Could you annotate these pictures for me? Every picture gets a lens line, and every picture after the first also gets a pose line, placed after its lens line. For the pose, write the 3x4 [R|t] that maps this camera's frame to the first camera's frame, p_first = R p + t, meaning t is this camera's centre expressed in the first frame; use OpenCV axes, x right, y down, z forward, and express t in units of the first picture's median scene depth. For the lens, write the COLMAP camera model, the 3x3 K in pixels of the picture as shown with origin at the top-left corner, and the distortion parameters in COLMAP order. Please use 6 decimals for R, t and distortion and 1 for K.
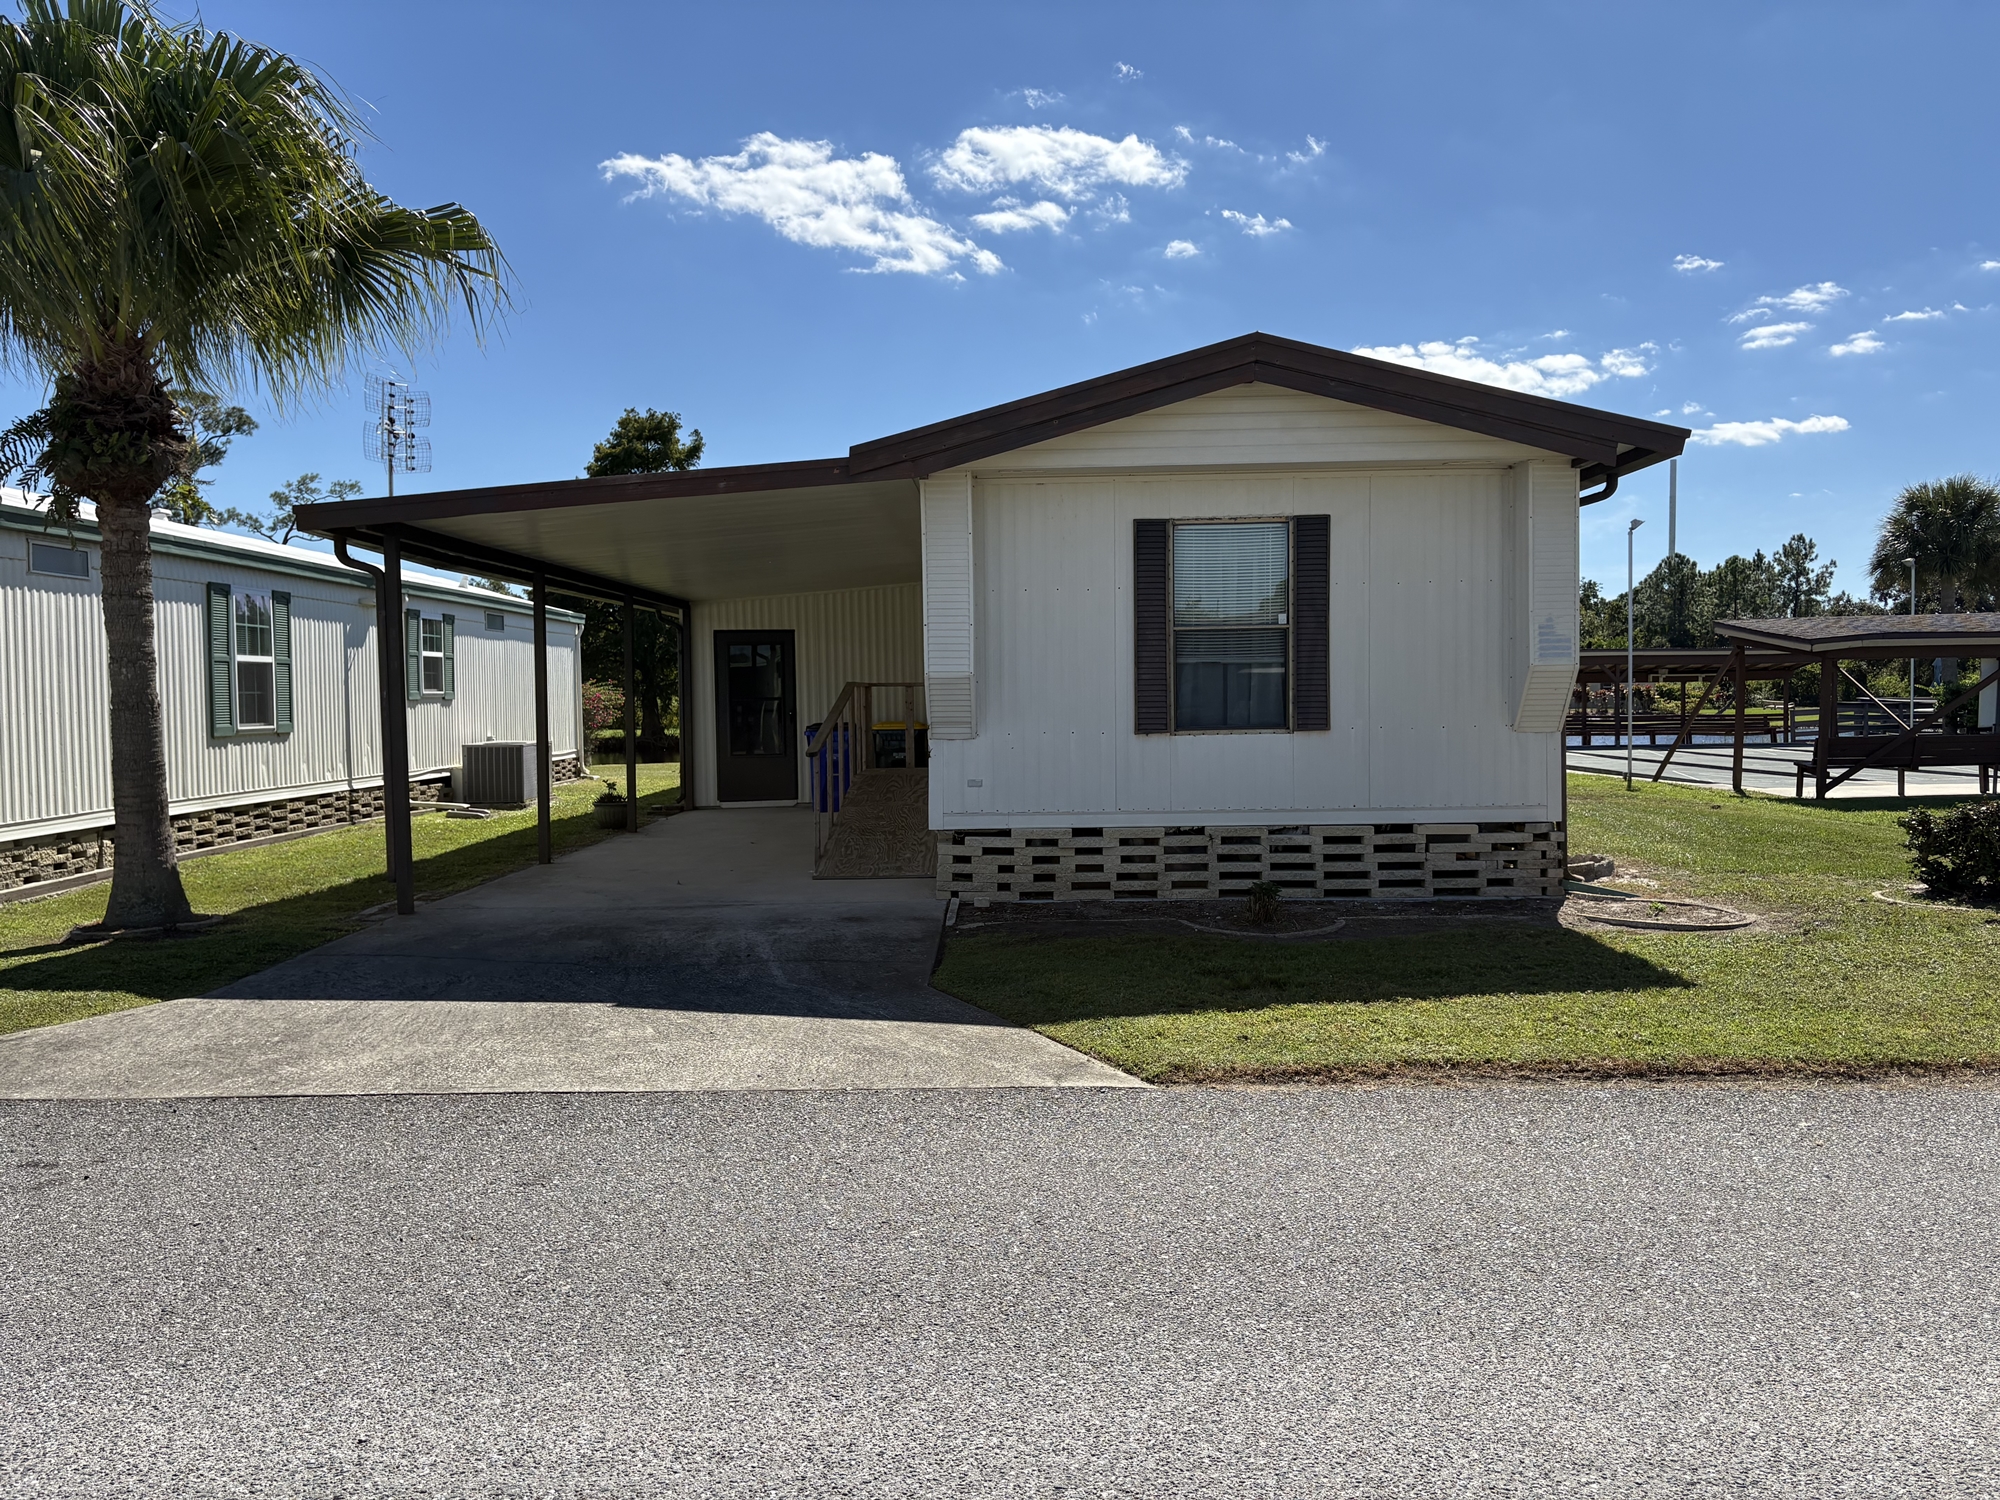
lens RADIAL K [[1538.3, 0, 996.1], [0, 1538.3, 708.3], [0, 0, 1]] dist [0.070807, -0.010164]
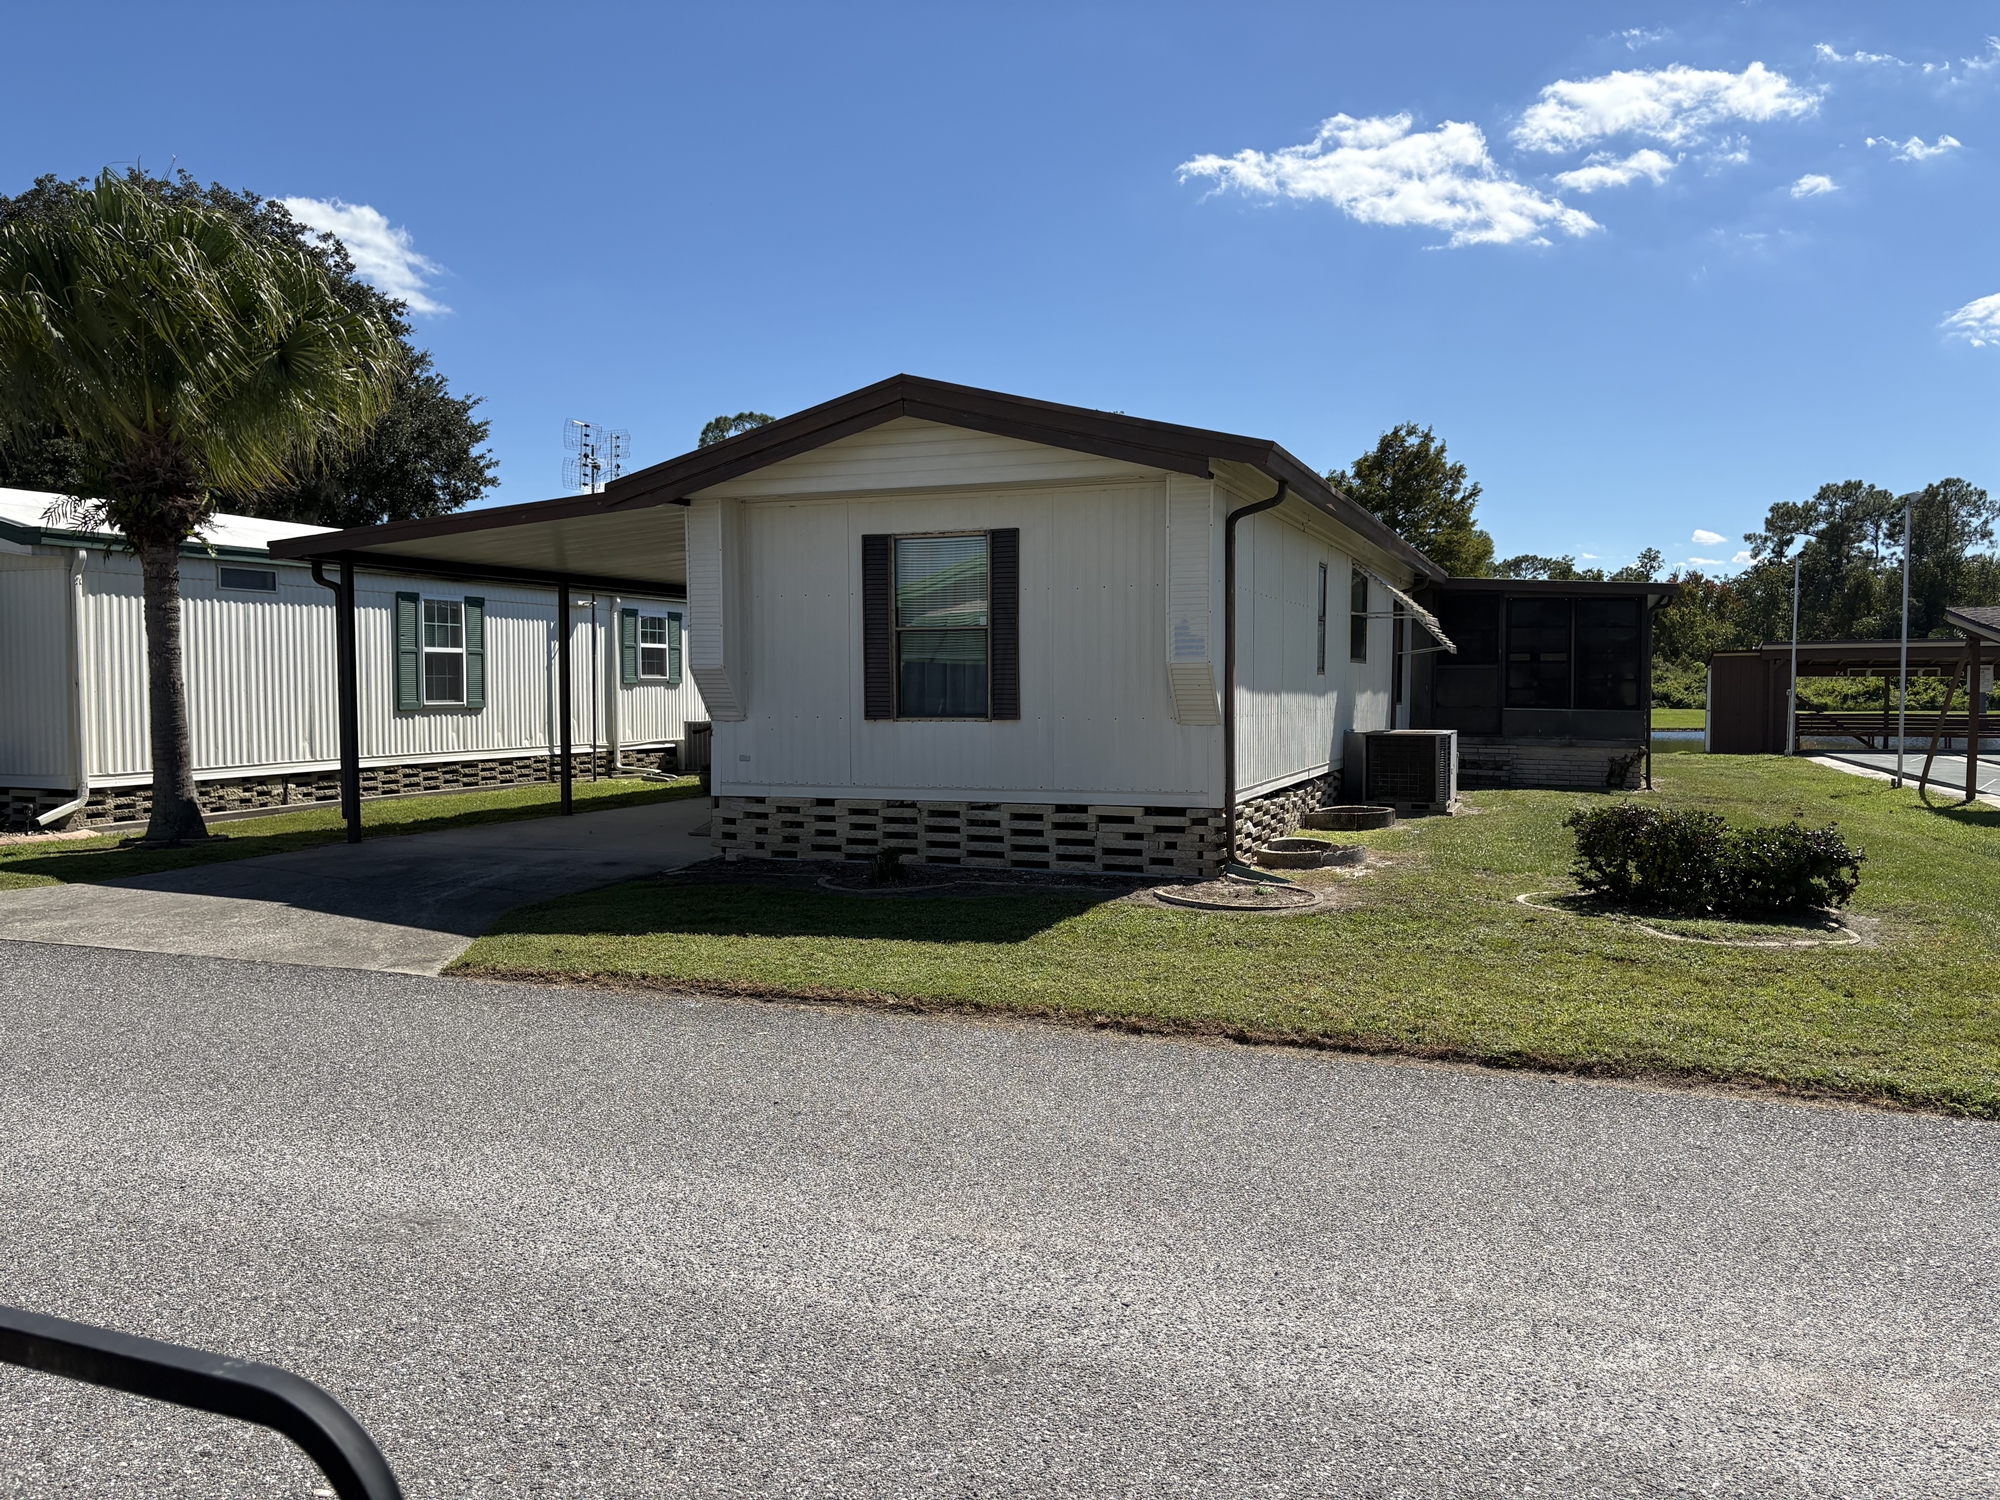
lens RADIAL K [[1503.1, 0, 1006.0], [0, 1503.1, 703.6], [0, 0, 1]] dist [0.216837, -0.523665]
pose [[0.937479, 0.015543, -0.347694, 0.588849], [-0.013430, 0.999874, 0.008486, -0.006556], [0.347782, -0.003286, 0.937570, -0.033787]]
